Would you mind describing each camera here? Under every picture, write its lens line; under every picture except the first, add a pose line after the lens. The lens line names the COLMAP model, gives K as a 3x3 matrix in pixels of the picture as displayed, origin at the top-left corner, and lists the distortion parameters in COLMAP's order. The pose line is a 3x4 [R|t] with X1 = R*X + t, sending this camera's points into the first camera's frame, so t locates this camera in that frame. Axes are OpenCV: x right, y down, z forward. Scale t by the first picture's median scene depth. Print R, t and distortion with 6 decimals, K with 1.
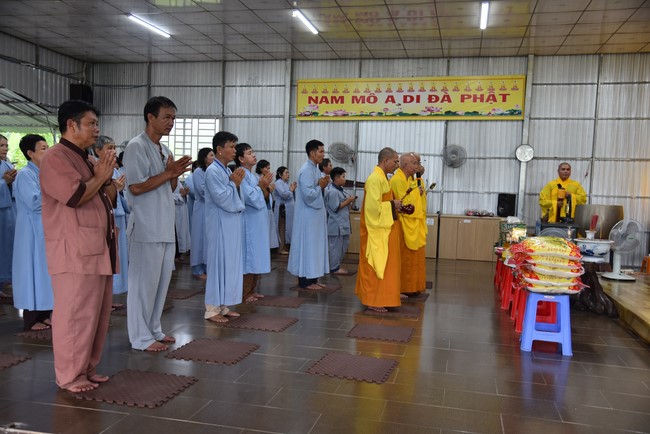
lens RADIAL K [[604.8, 0, 312.6], [0, 604.8, 214.0], [0, 0, 1]] dist [0.081134, 0.015360]
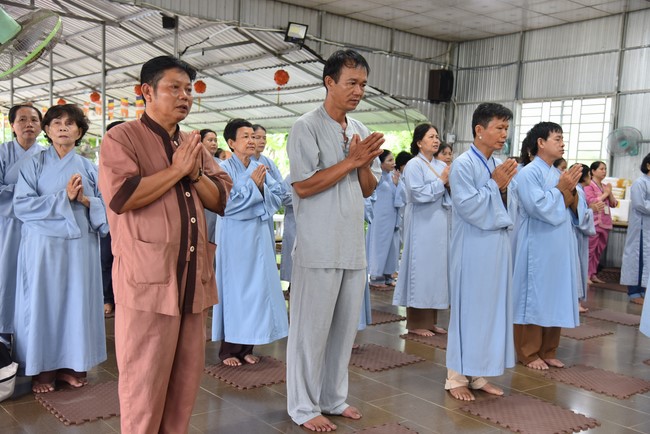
lens RADIAL K [[696.0, 0, 323.5], [0, 696.0, 224.1], [0, 0, 1]] dist [0.061723, 0.215231]
pose [[0.809506, 0.043112, -0.585527, 0.067076], [-0.044235, 0.998944, 0.012394, -0.004128], [0.585443, 0.015868, 0.810558, 0.136389]]
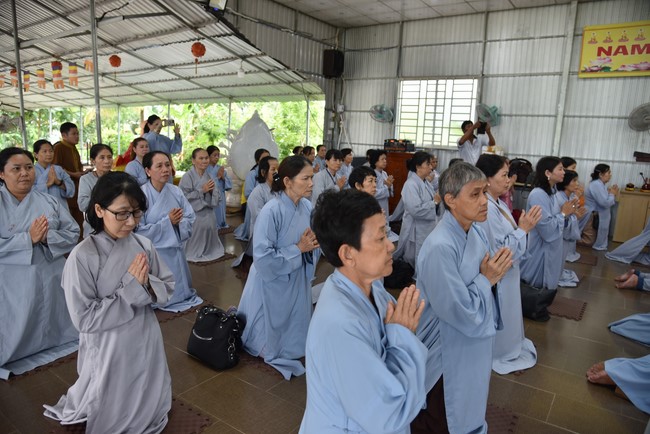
lens RADIAL K [[445.7, 0, 323.6], [0, 445.7, 227.6], [0, 0, 1]] dist [-0.125578, 0.072345]
pose [[0.940443, 0.069009, -0.332874, -0.143140], [-0.021704, 0.989370, 0.143790, -0.028185], [0.339258, -0.128001, 0.931944, 0.310193]]
